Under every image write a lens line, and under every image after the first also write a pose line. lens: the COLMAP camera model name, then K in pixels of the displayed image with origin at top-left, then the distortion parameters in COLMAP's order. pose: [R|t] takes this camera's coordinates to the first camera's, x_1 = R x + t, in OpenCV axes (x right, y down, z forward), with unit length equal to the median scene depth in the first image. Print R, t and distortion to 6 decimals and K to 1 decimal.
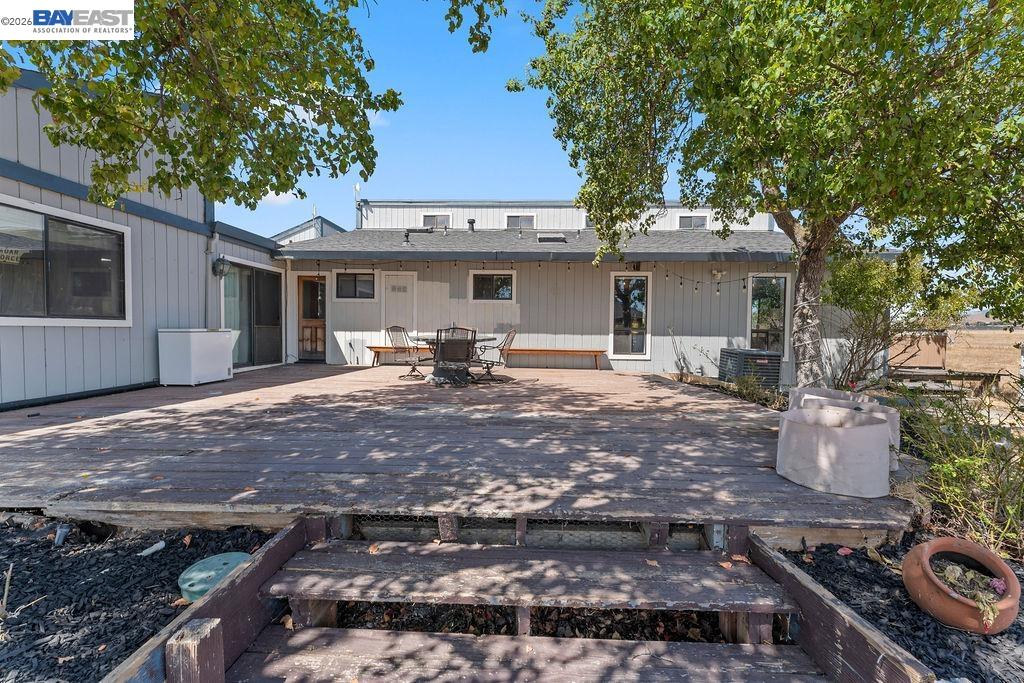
lens RADIAL K [[420.6, 0, 512.0], [0, 420.6, 341.5], [0, 0, 1]] dist [0.000836, 0.000189]
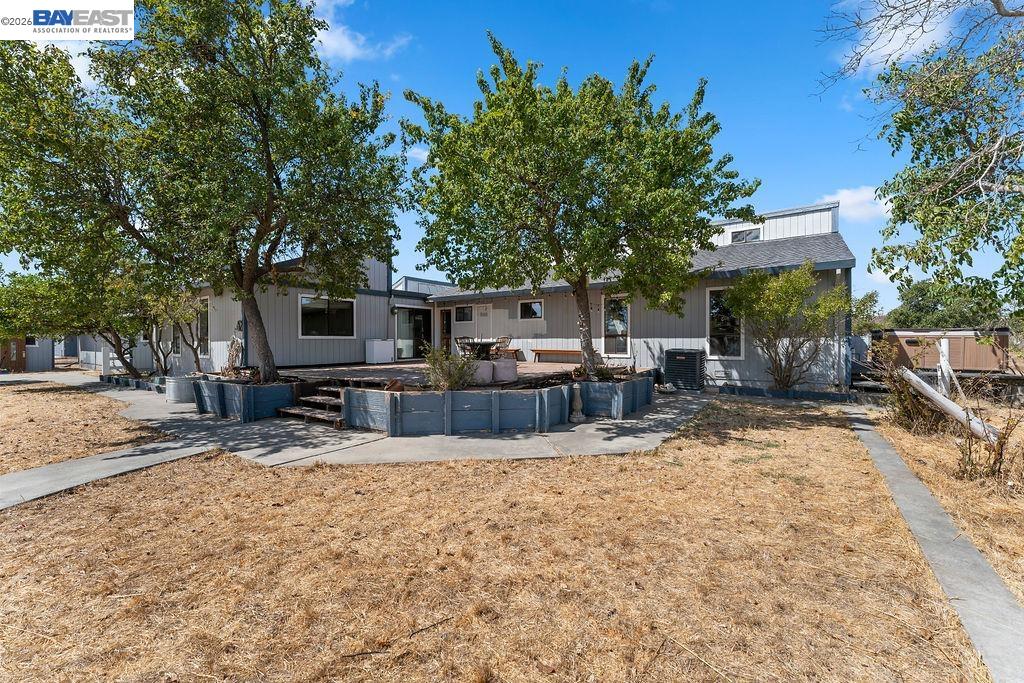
lens RADIAL K [[420.6, 0, 512.0], [0, 420.6, 341.5], [0, 0, 1]] dist [0.000836, 0.000189]
pose [[0.831163, -0.010042, -0.555938, 0.957819], [-0.005552, 0.999637, -0.026357, 0.034820], [0.556001, 0.024994, 0.830806, -0.430214]]
